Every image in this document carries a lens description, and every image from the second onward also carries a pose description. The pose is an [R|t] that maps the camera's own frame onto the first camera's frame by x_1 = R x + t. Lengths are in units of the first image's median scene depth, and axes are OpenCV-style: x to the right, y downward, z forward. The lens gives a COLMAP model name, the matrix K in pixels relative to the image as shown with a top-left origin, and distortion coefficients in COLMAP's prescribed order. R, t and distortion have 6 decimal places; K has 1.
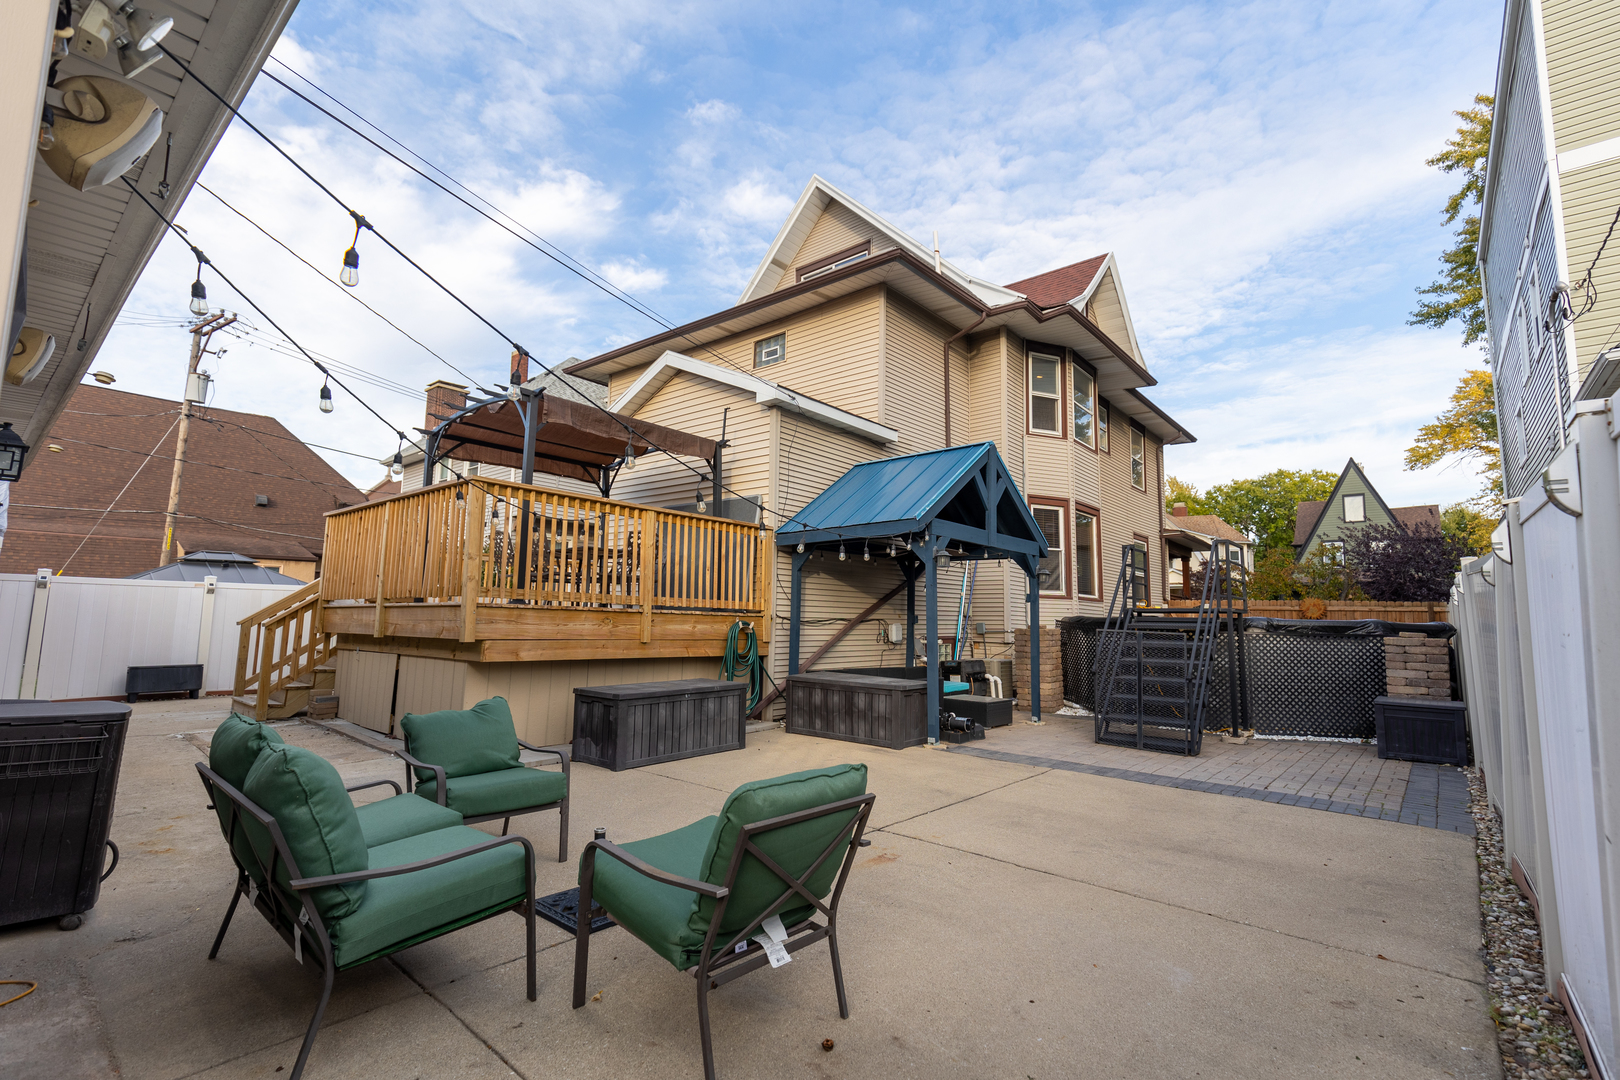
lens RADIAL K [[730.2, 0, 810.0], [0, 730.2, 540.0], [0, 0, 1]] dist [-0.001292, 0.000142]
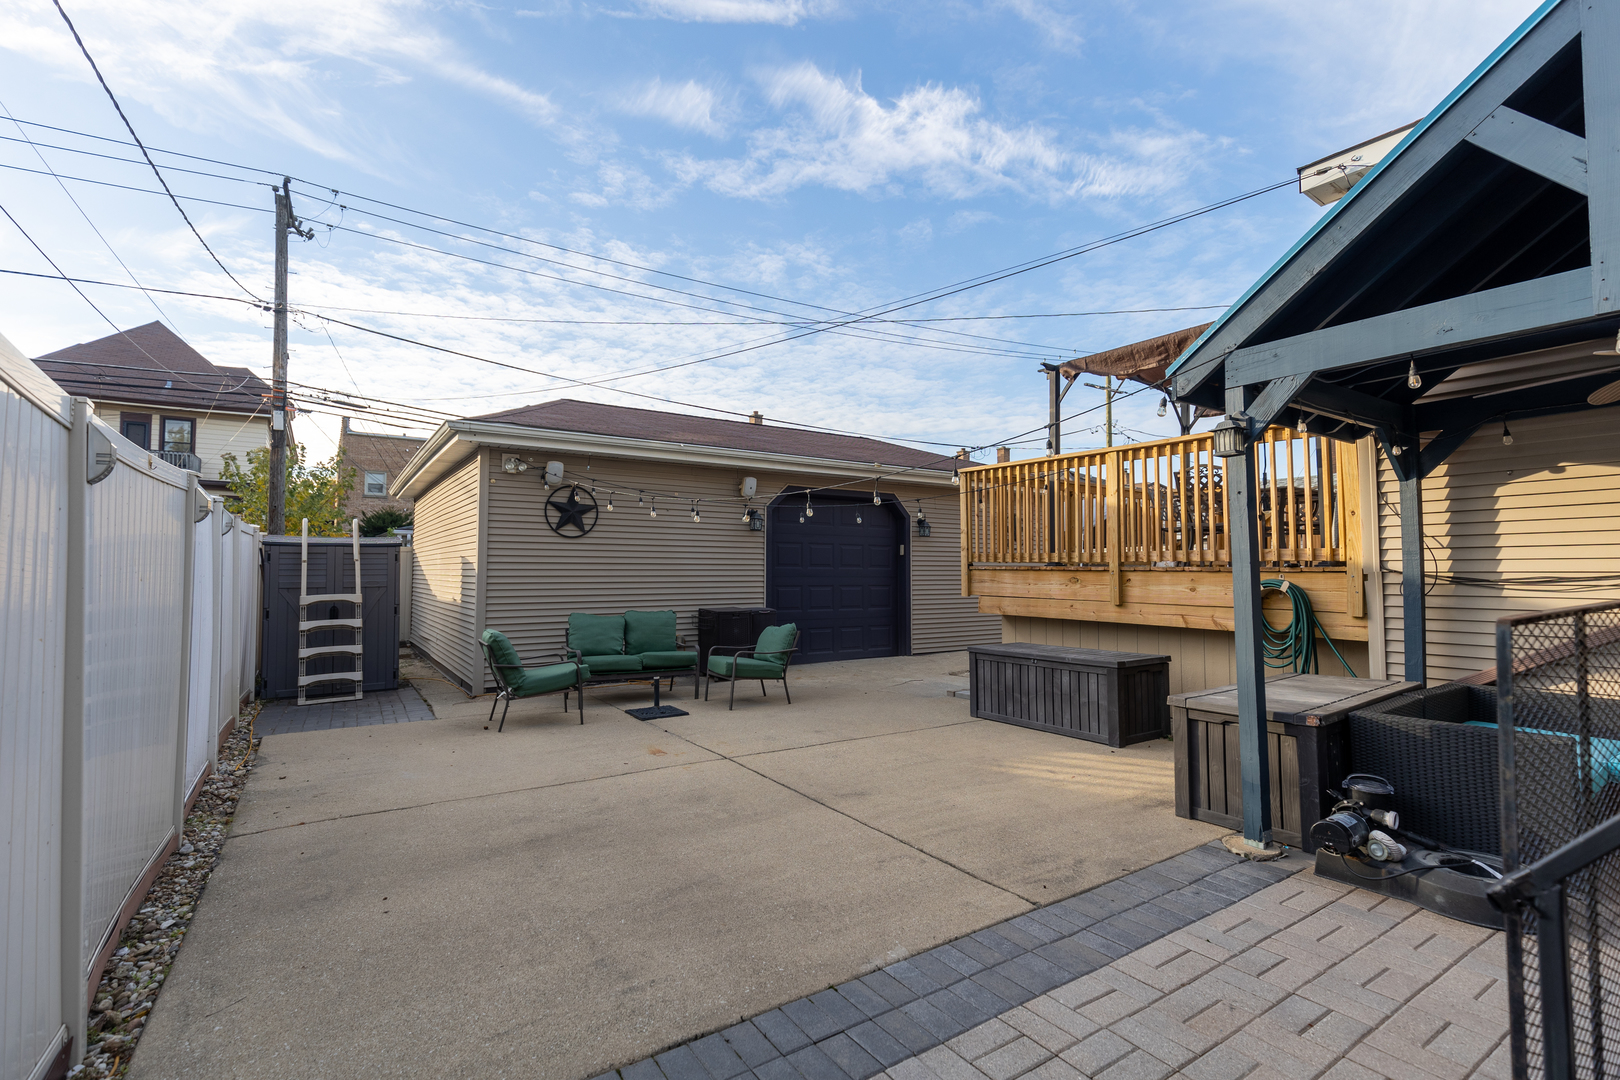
lens RADIAL K [[730.2, 0, 810.0], [0, 730.2, 540.0], [0, 0, 1]] dist [-0.001292, 0.000142]
pose [[-0.270794, -0.061233, -0.960688, 1.275411], [0.095942, 0.991289, -0.090227, 0.190765], [0.957844, -0.116603, -0.262561, 1.591384]]
